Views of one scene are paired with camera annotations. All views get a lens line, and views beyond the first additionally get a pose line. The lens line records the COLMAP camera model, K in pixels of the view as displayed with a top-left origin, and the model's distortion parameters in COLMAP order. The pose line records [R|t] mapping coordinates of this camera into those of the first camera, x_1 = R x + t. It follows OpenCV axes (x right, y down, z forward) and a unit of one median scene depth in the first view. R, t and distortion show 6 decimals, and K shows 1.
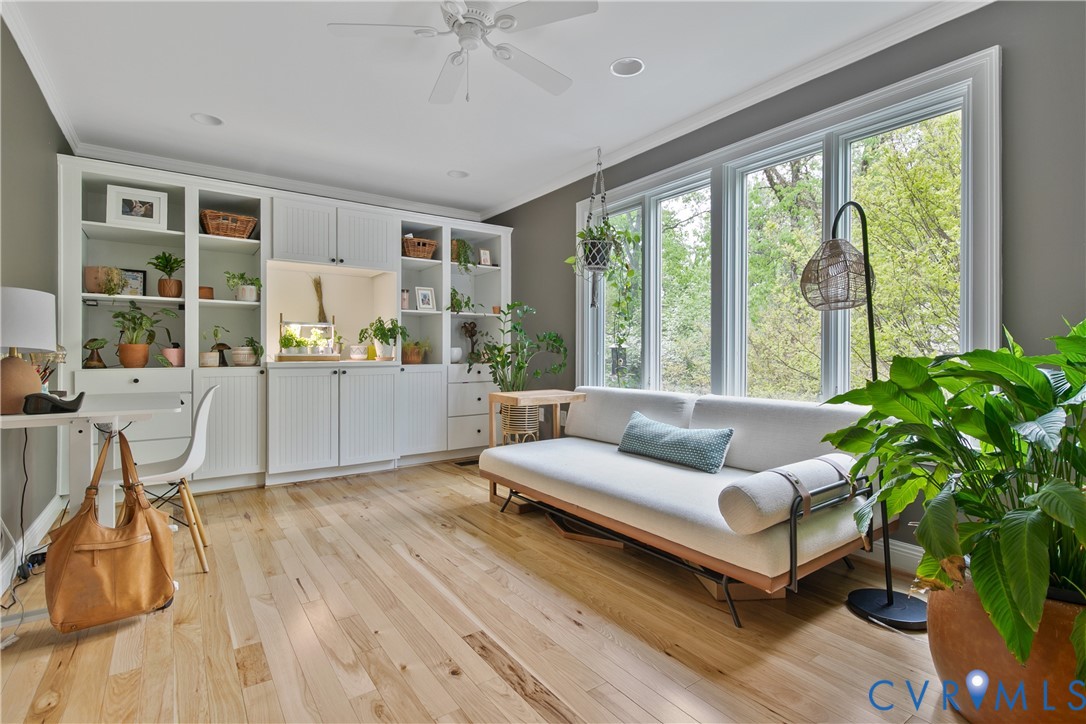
lens RADIAL K [[502.4, 0, 545.0], [0, 502.4, 358.4], [0, 0, 1]] dist [-0.000520, -0.000295]
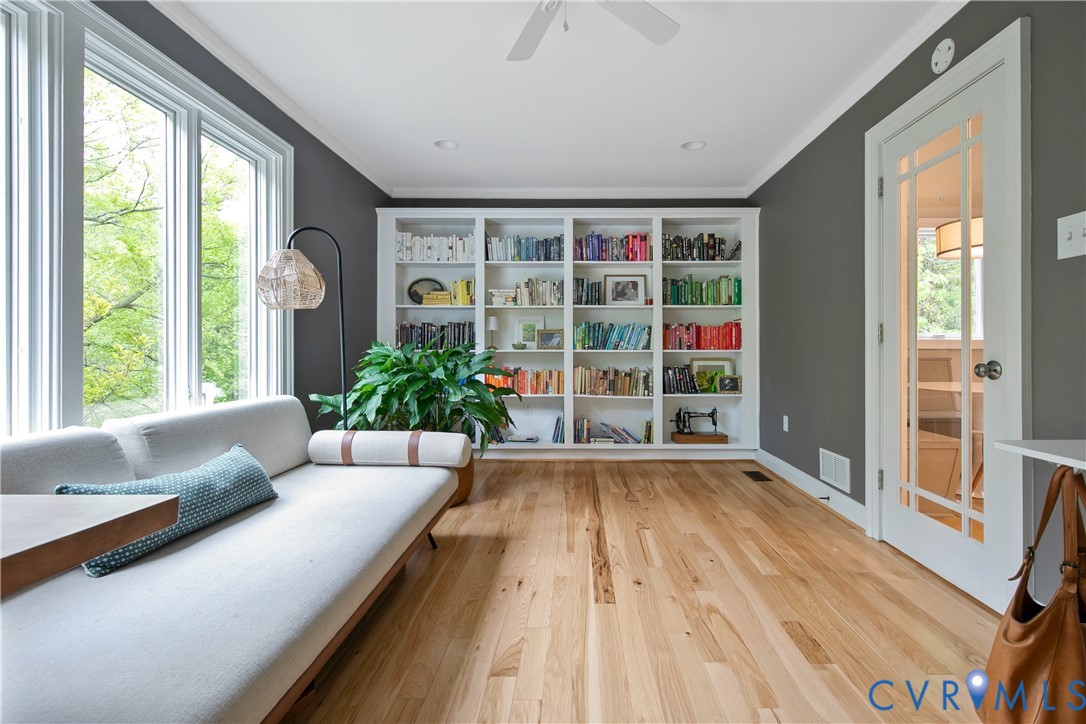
lens RADIAL K [[502.4, 0, 545.0], [0, 502.4, 358.4], [0, 0, 1]] dist [-0.000520, -0.000295]
pose [[-0.774022, -0.005961, 0.633130, -0.786361], [0.005702, 0.999850, 0.016385, -0.007292], [-0.633133, 0.016292, -0.773872, 2.057785]]
